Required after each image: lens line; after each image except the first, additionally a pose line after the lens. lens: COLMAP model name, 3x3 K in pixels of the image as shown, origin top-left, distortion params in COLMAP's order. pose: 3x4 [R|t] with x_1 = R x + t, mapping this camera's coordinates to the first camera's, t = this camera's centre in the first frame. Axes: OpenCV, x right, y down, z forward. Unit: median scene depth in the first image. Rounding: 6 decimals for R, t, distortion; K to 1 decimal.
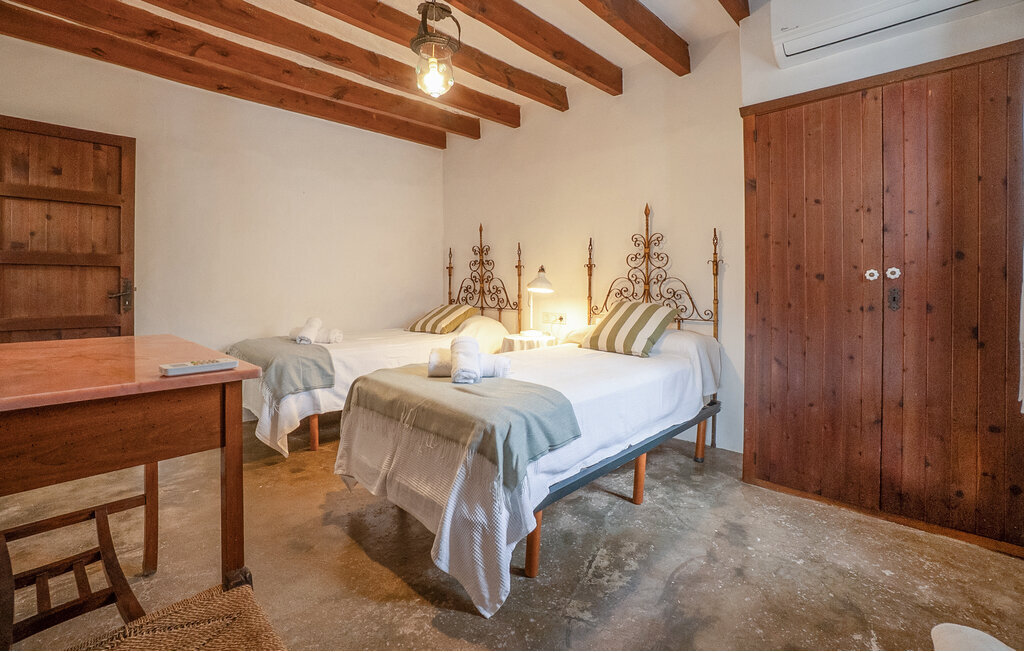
lens RADIAL K [[477.5, 0, 463.0], [0, 477.5, 284.8], [0, 0, 1]] dist [-0.000313, 0.000293]
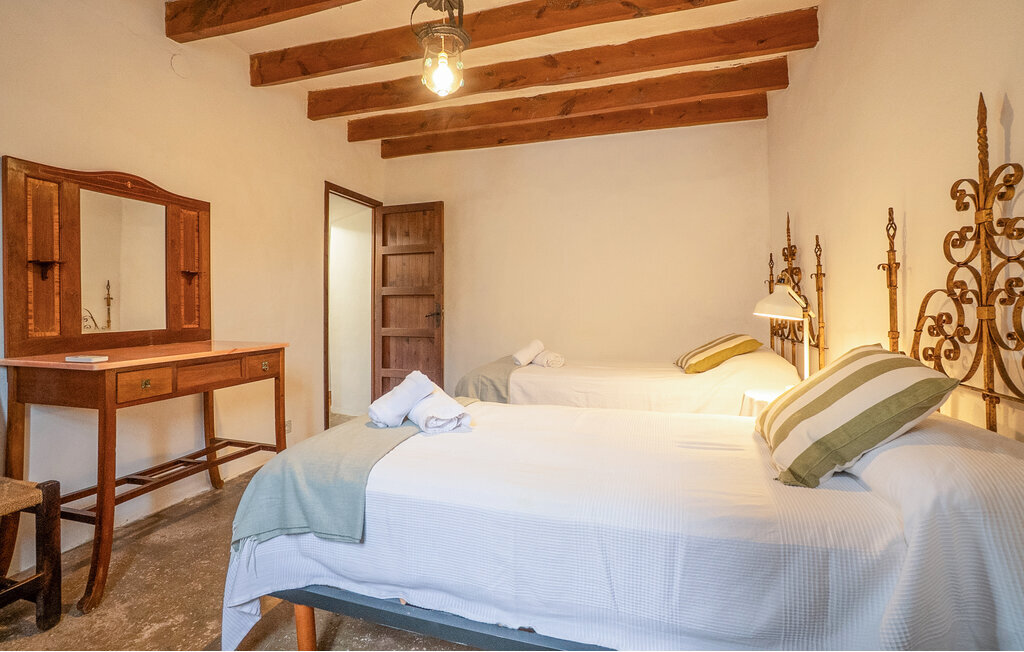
lens RADIAL K [[453.9, 0, 516.3], [0, 453.9, 295.9], [0, 0, 1]] dist [-0.025160, 0.000438]
pose [[0.498331, -0.022090, -0.866706, 0.505712], [0.005253, 0.999734, -0.022460, -0.002567], [0.866971, 0.006640, 0.498314, 0.495336]]
